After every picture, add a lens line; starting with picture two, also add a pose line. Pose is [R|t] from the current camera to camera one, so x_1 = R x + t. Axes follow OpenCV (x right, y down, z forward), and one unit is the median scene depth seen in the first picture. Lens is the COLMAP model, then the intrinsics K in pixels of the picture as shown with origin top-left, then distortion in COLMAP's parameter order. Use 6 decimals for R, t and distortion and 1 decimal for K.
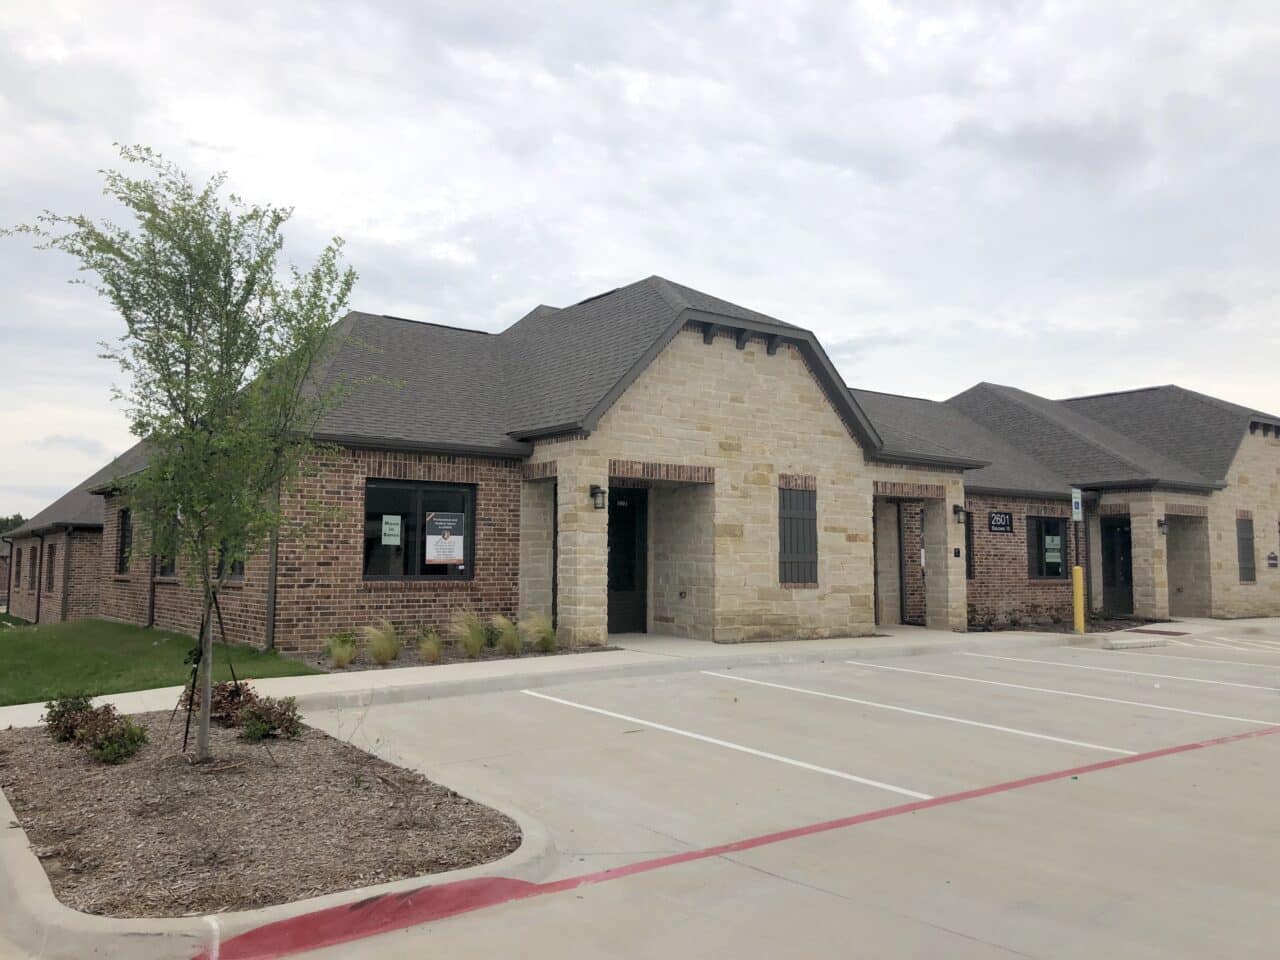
lens RADIAL K [[1049.6, 0, 640.0], [0, 1049.6, 480.0], [0, 0, 1]] dist [0.120198, -0.257365]
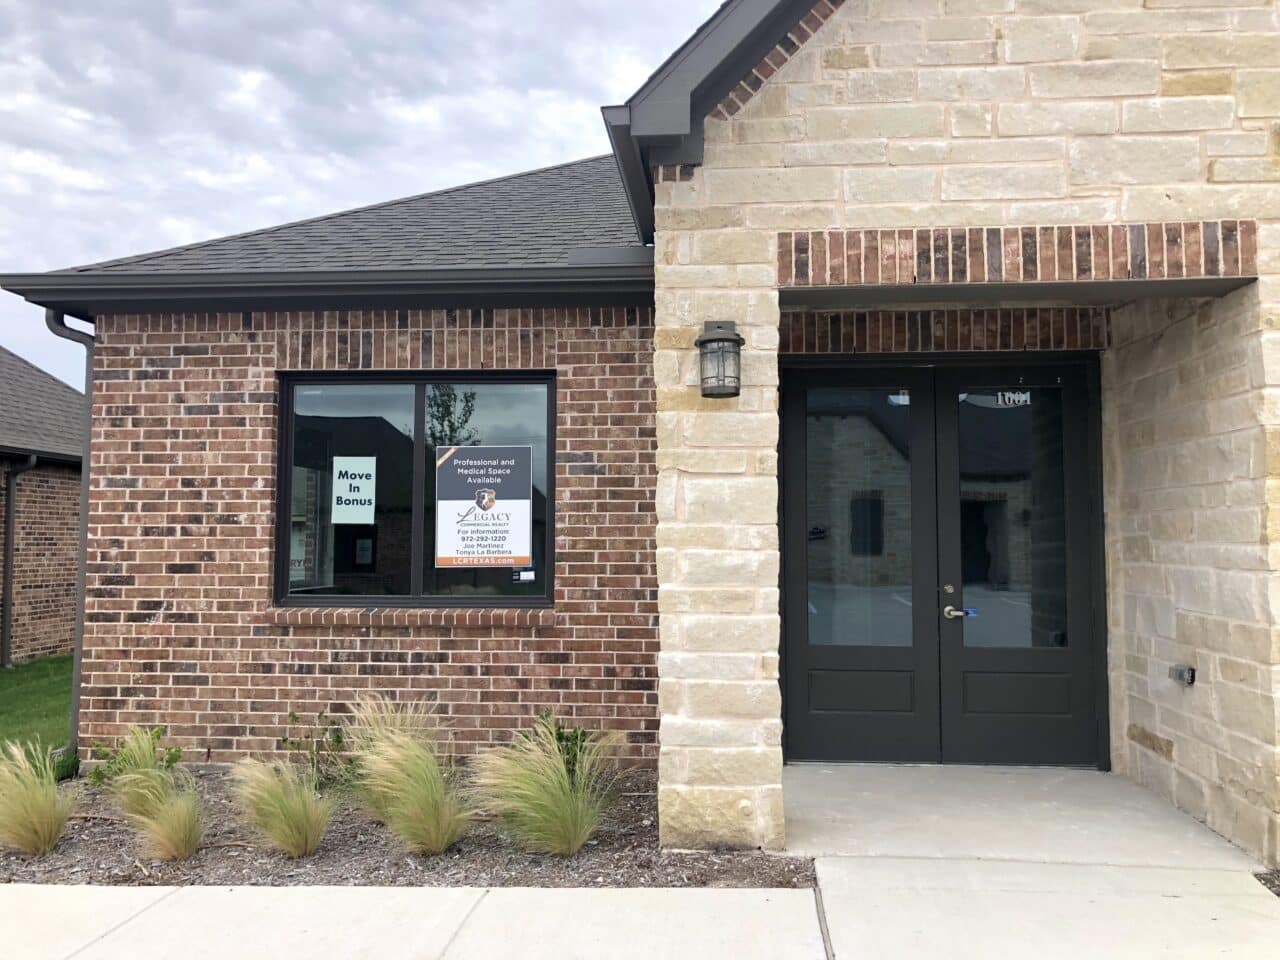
lens RADIAL K [[1049.6, 0, 640.0], [0, 1049.6, 480.0], [0, 0, 1]] dist [0.120198, -0.257365]
pose [[0.756786, -0.043573, -0.652208, 0.131907], [0.055142, 0.998475, -0.002723, 0.048498], [0.651332, -0.033903, 0.758035, 0.711964]]
